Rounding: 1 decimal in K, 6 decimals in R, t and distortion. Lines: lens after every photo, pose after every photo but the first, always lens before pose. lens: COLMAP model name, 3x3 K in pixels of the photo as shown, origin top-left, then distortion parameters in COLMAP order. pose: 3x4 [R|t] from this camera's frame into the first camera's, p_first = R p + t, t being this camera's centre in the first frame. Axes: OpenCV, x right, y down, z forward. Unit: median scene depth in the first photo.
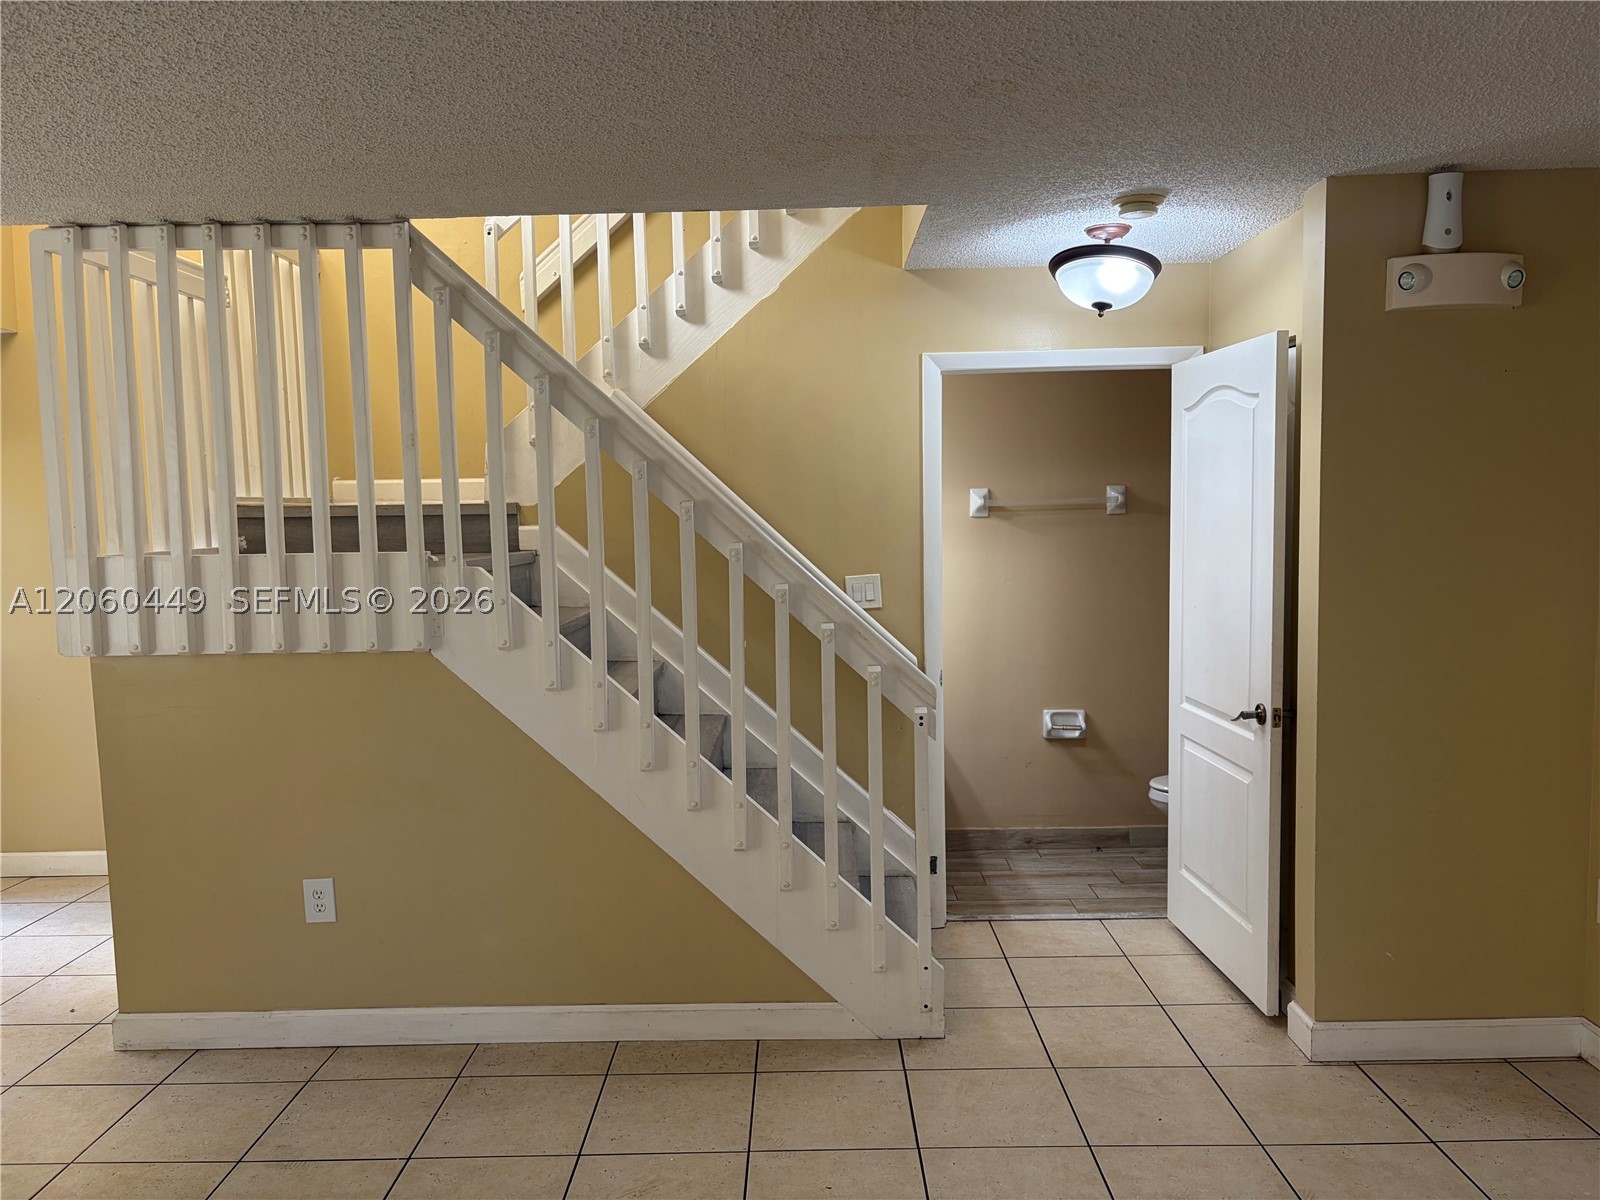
lens RADIAL K [[1223.5, 0, 795.5], [0, 1223.5, 600.4], [0, 0, 1]] dist [0.069000, -0.066179]
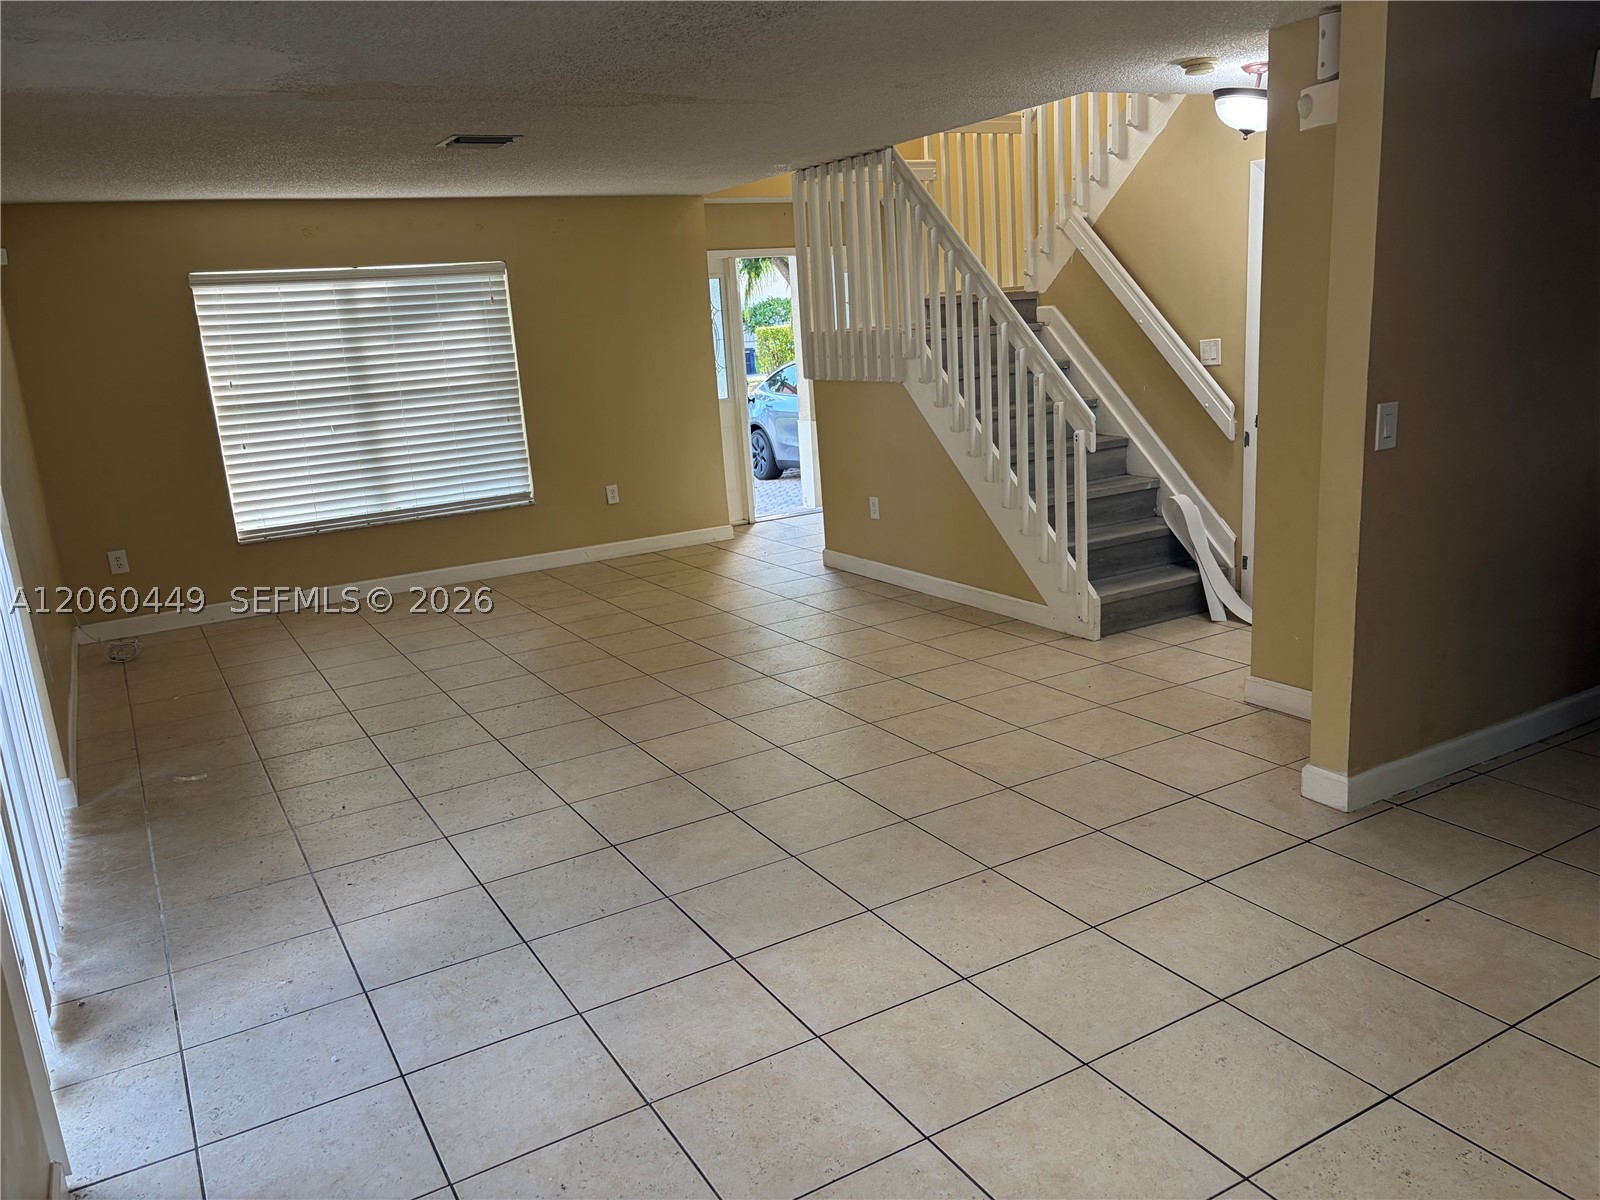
lens RADIAL K [[1223.5, 0, 805.1], [0, 1223.5, 602.1], [0, 0, 1]] dist [0.069000, -0.066179]
pose [[0.512798, 0.186576, -0.837991, 1.249000], [-0.011497, 0.977504, 0.210602, -0.024050], [0.858433, -0.098362, 0.503407, -0.110107]]
